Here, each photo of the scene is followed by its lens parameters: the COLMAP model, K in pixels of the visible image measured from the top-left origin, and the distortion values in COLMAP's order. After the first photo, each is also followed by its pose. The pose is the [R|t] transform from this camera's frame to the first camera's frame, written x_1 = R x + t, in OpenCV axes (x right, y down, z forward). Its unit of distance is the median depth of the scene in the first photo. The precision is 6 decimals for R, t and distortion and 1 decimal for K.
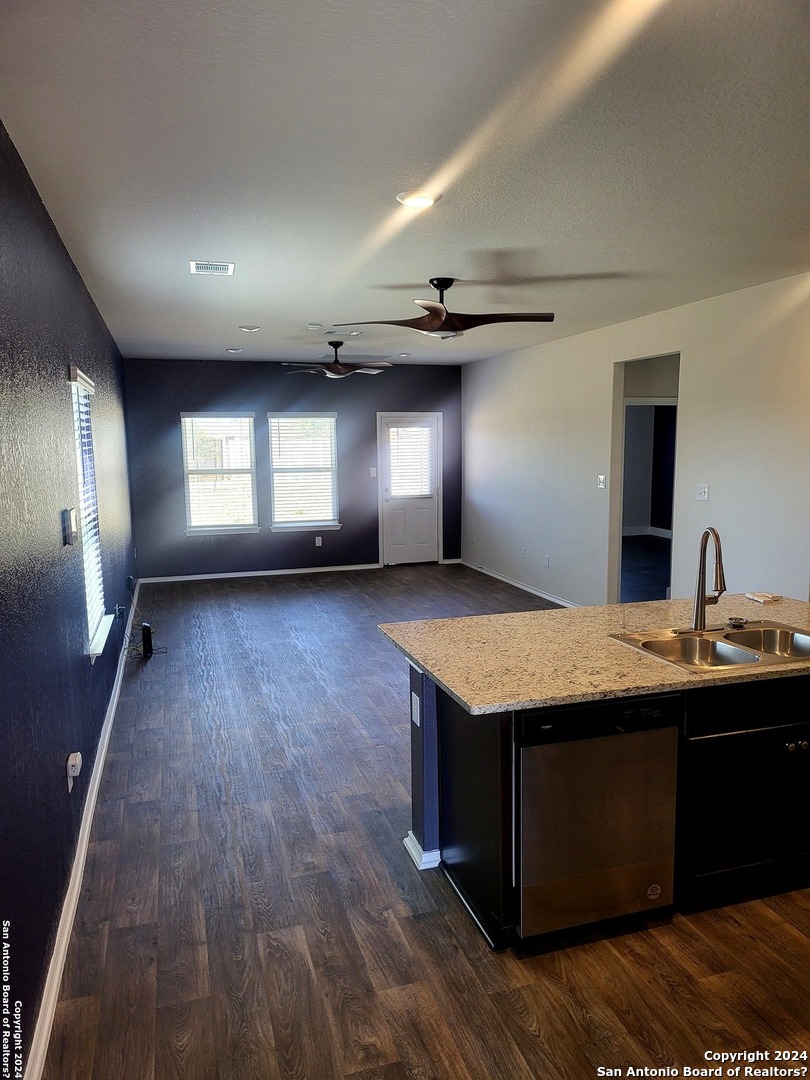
lens RADIAL K [[748.8, 0, 409.0], [0, 748.8, 532.9], [0, 0, 1]] dist [0.037701, -0.040694]
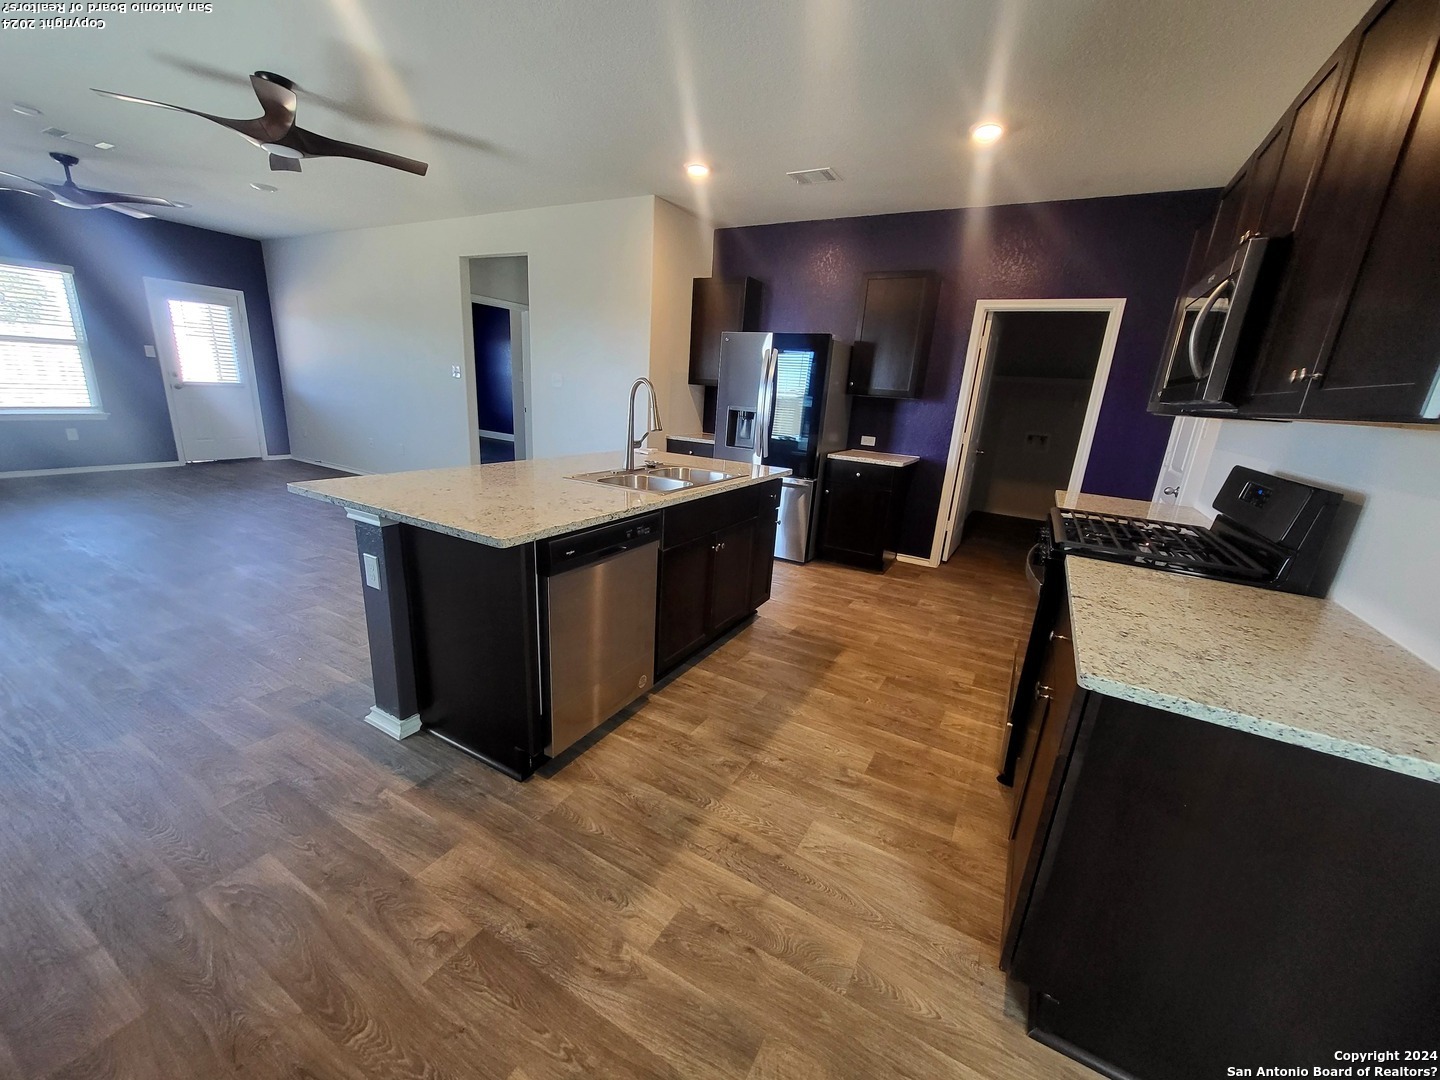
lens RADIAL K [[568.9, 0, 722.0], [0, 568.9, 545.7], [0, 0, 1]] dist [0.000704, -0.001101]
pose [[0.730119, -0.129495, 0.670938, -0.153284], [0.009510, 0.983710, 0.179512, 0.105792], [-0.683254, -0.124684, 0.719456, 0.296290]]
